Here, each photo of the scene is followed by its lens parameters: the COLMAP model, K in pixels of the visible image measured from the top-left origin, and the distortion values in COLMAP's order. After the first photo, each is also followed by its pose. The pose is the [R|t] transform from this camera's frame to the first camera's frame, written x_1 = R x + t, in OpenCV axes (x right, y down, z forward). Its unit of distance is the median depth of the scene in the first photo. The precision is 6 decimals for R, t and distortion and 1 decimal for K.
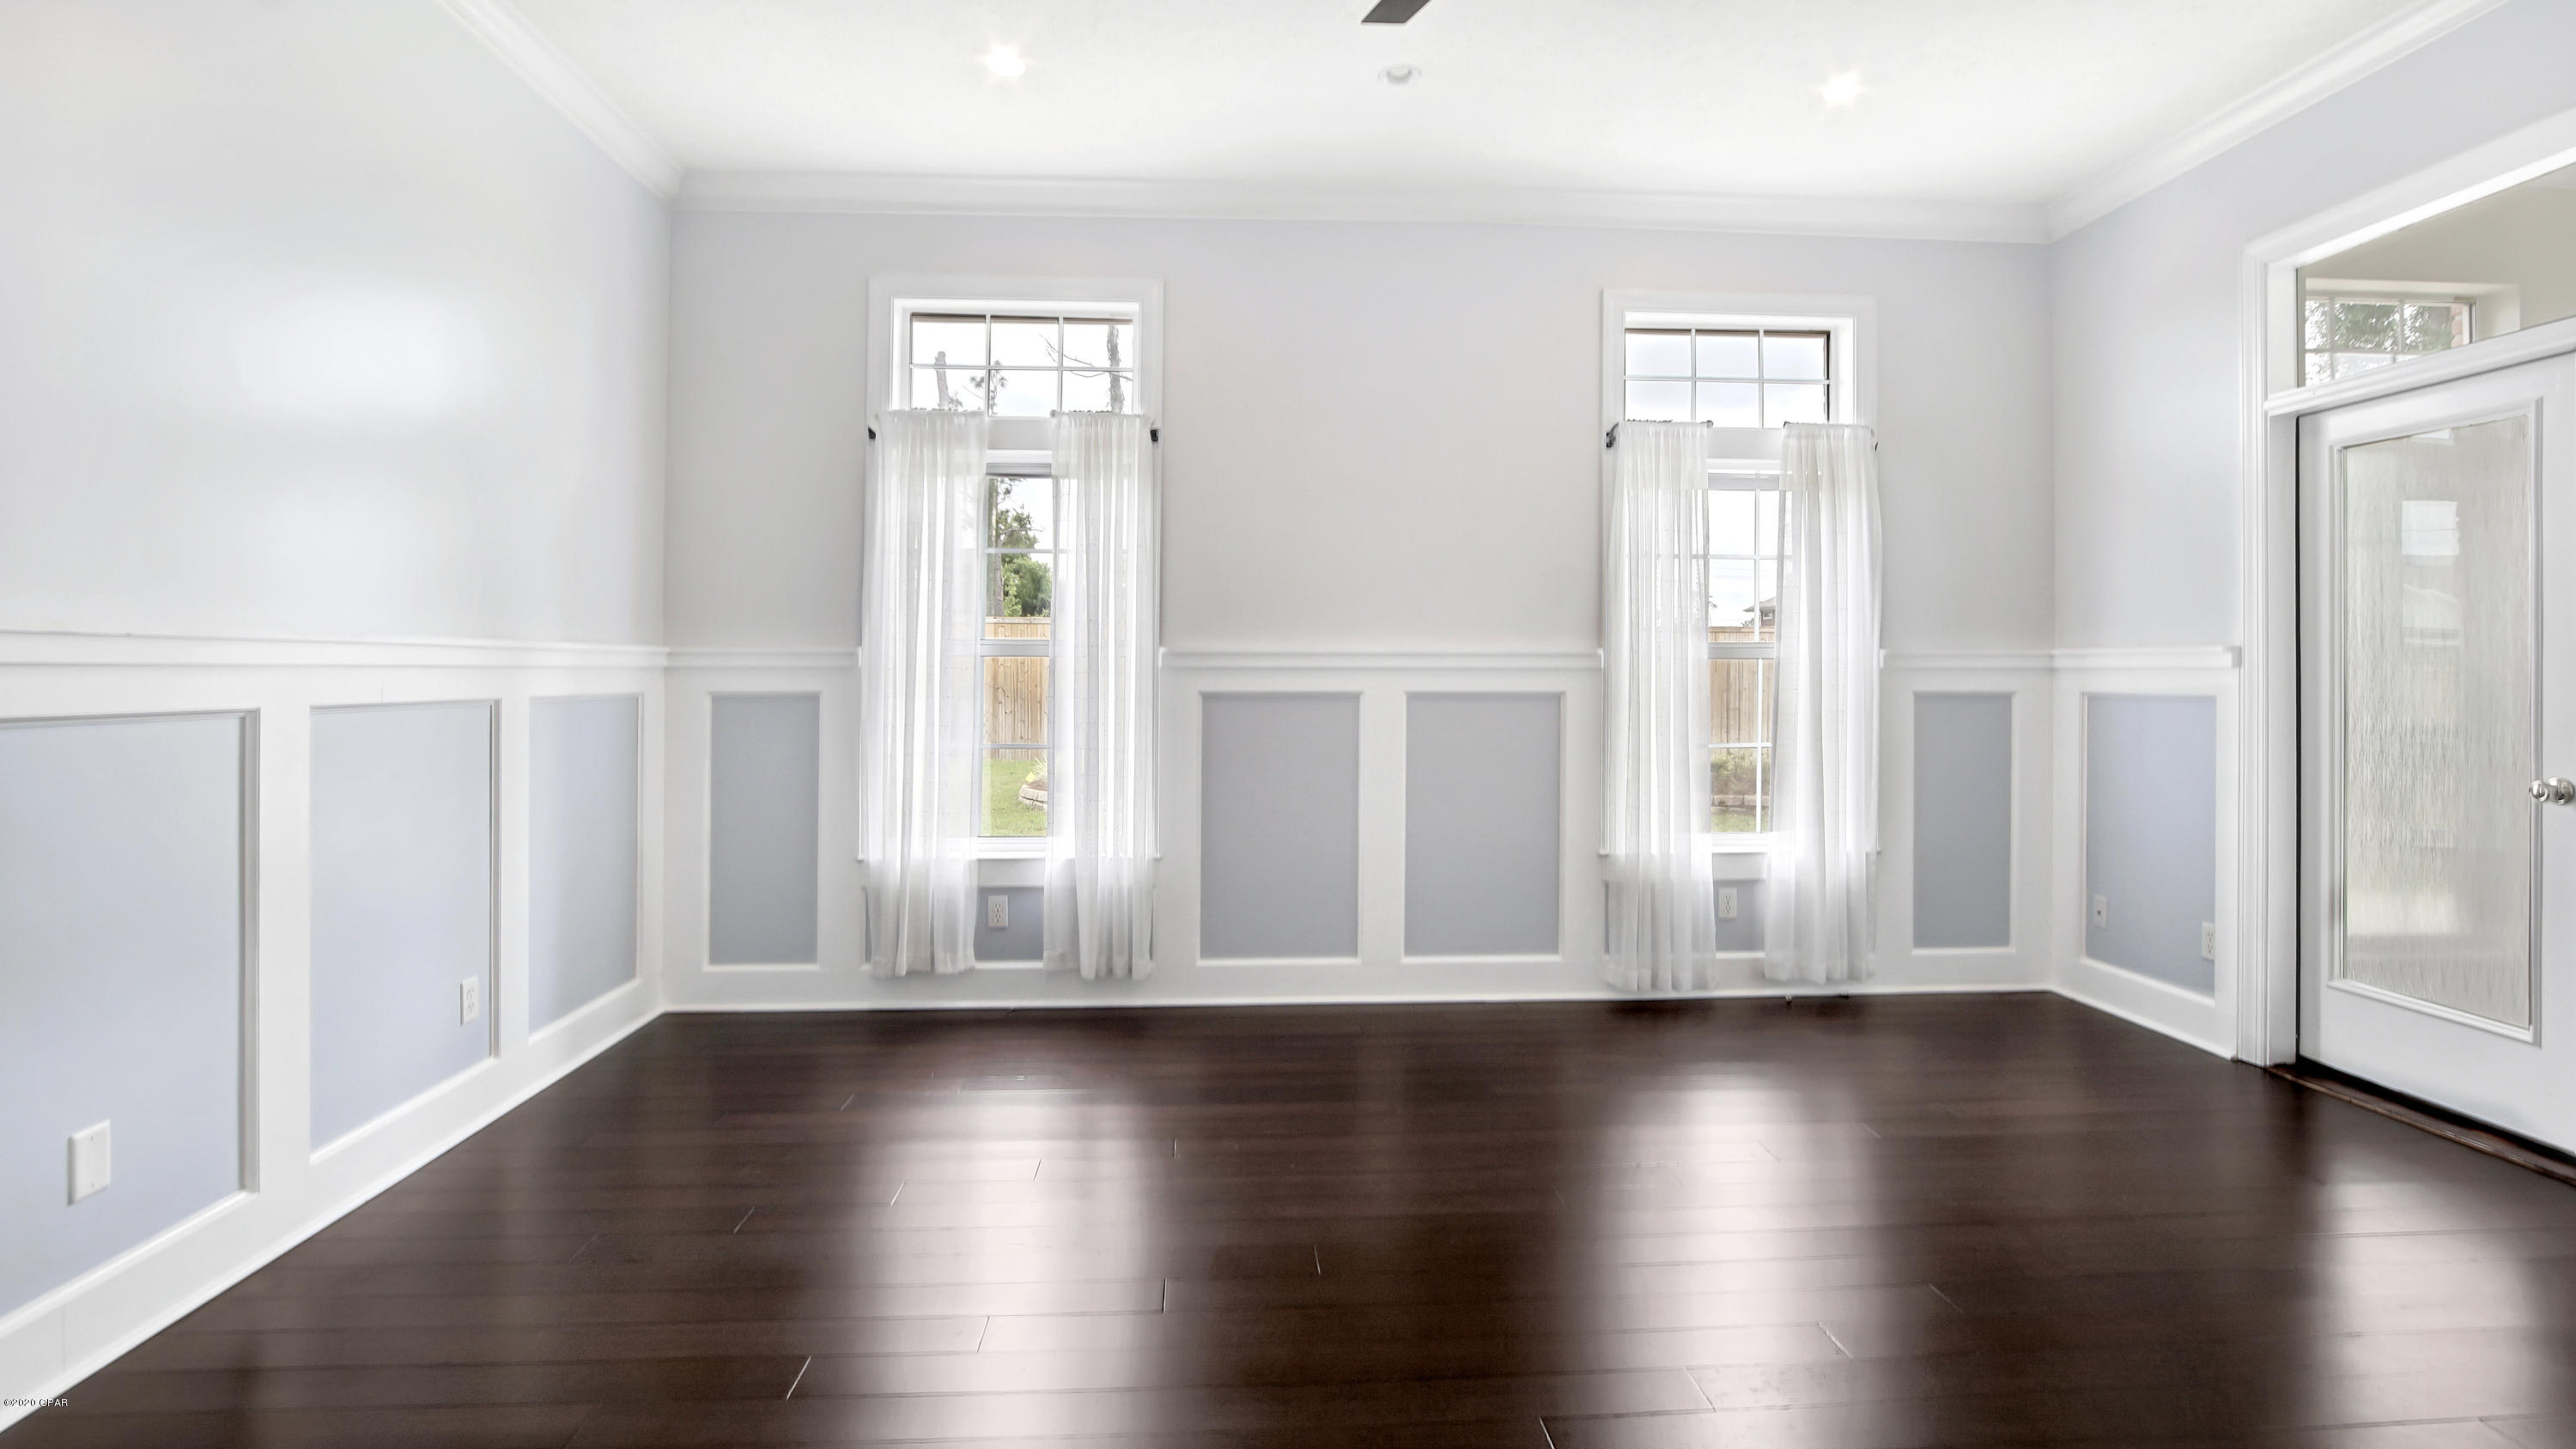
lens RADIAL K [[1190.0, 0, 1280.4], [0, 1190.0, 679.4], [0, 0, 1]] dist [-0.032262, 0.015838]
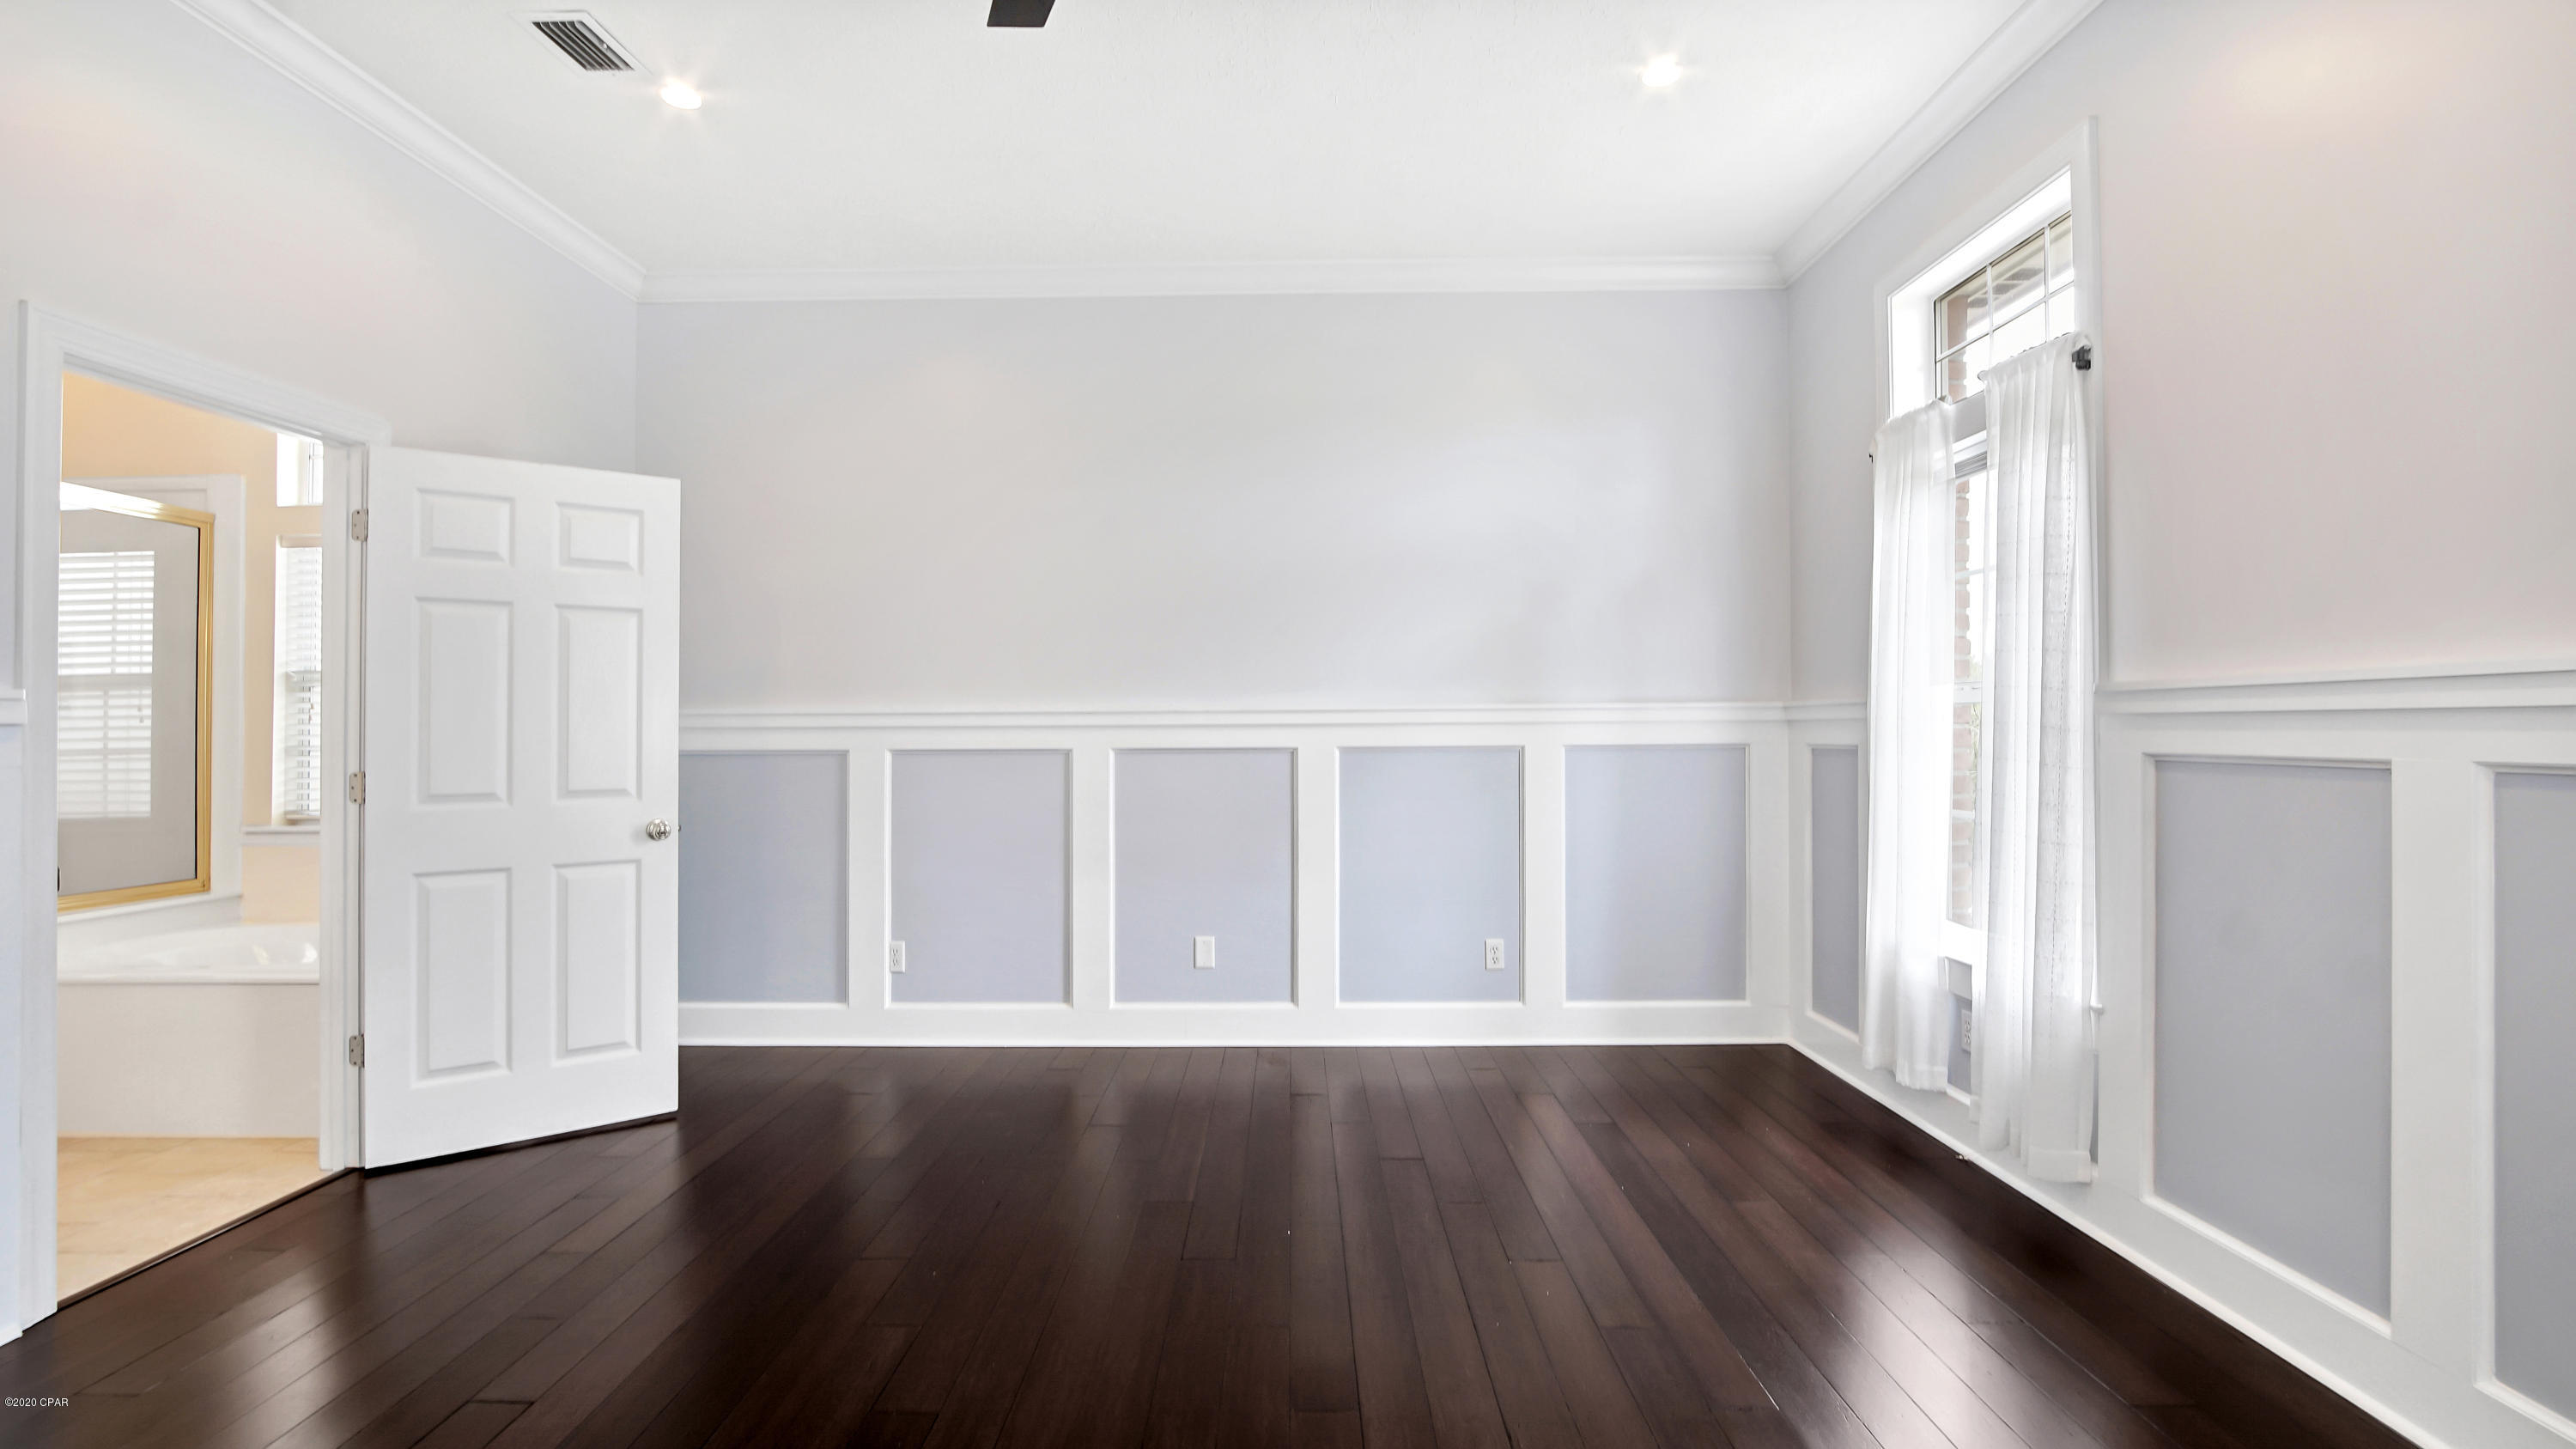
lens RADIAL K [[1191.1, 0, 1277.1], [0, 1191.1, 708.4], [0, 0, 1]] dist [-0.018813, 0.000776]
pose [[-0.069535, -0.018596, -0.997406, 0.578090], [0.002210, 0.999821, -0.018795, -0.001859], [0.997577, -0.003511, -0.069481, 0.610451]]
